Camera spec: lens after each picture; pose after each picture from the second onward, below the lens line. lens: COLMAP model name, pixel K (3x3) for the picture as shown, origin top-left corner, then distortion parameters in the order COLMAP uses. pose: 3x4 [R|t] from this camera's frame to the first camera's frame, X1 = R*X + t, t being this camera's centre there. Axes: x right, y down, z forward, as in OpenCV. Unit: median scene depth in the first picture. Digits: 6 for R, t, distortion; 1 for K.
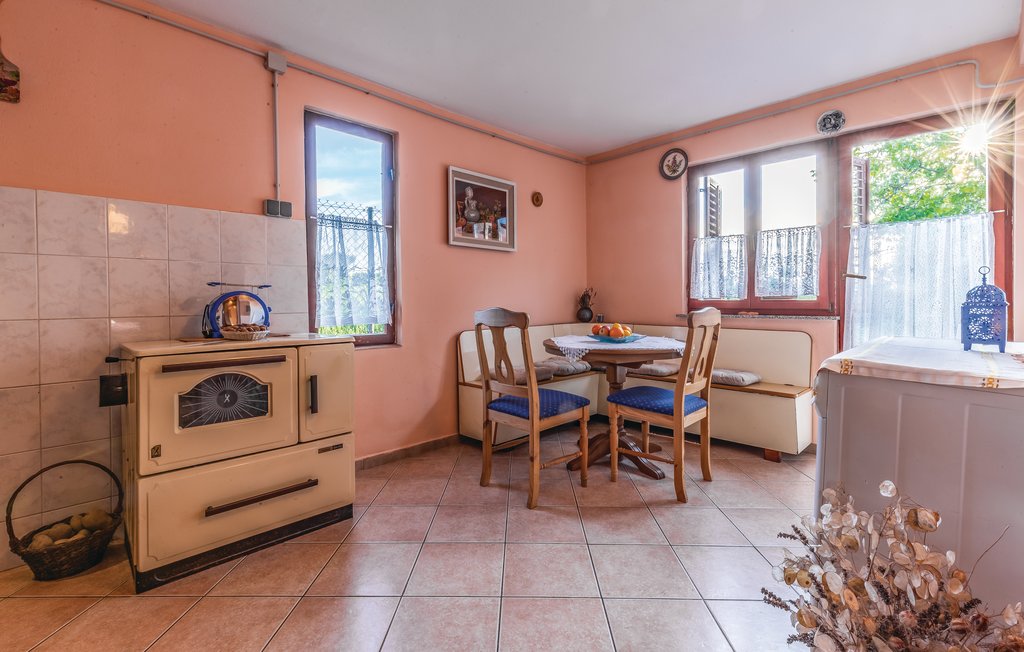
lens RADIAL K [[472.3, 0, 512.9], [0, 472.3, 297.4], [0, 0, 1]] dist [0.002420, 0.000007]
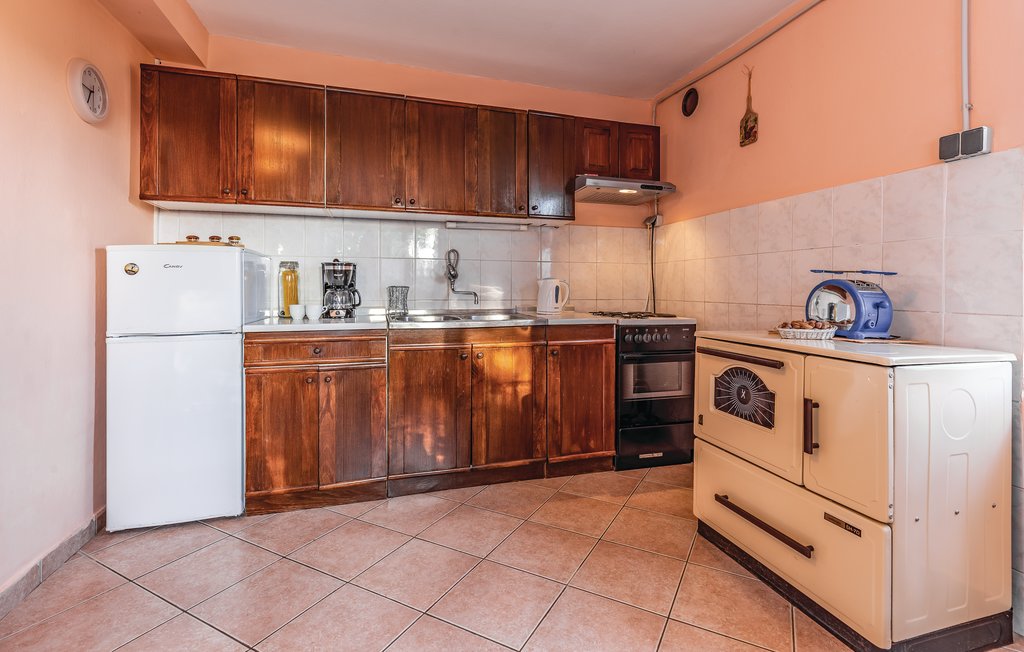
lens RADIAL K [[472.3, 0, 512.9], [0, 472.3, 297.4], [0, 0, 1]] dist [0.002420, 0.000007]
pose [[-0.486435, 0.011655, -0.873639, 0.417529], [-0.007021, 0.999827, 0.017248, 0.007305], [0.873689, 0.014524, -0.486269, 1.002963]]
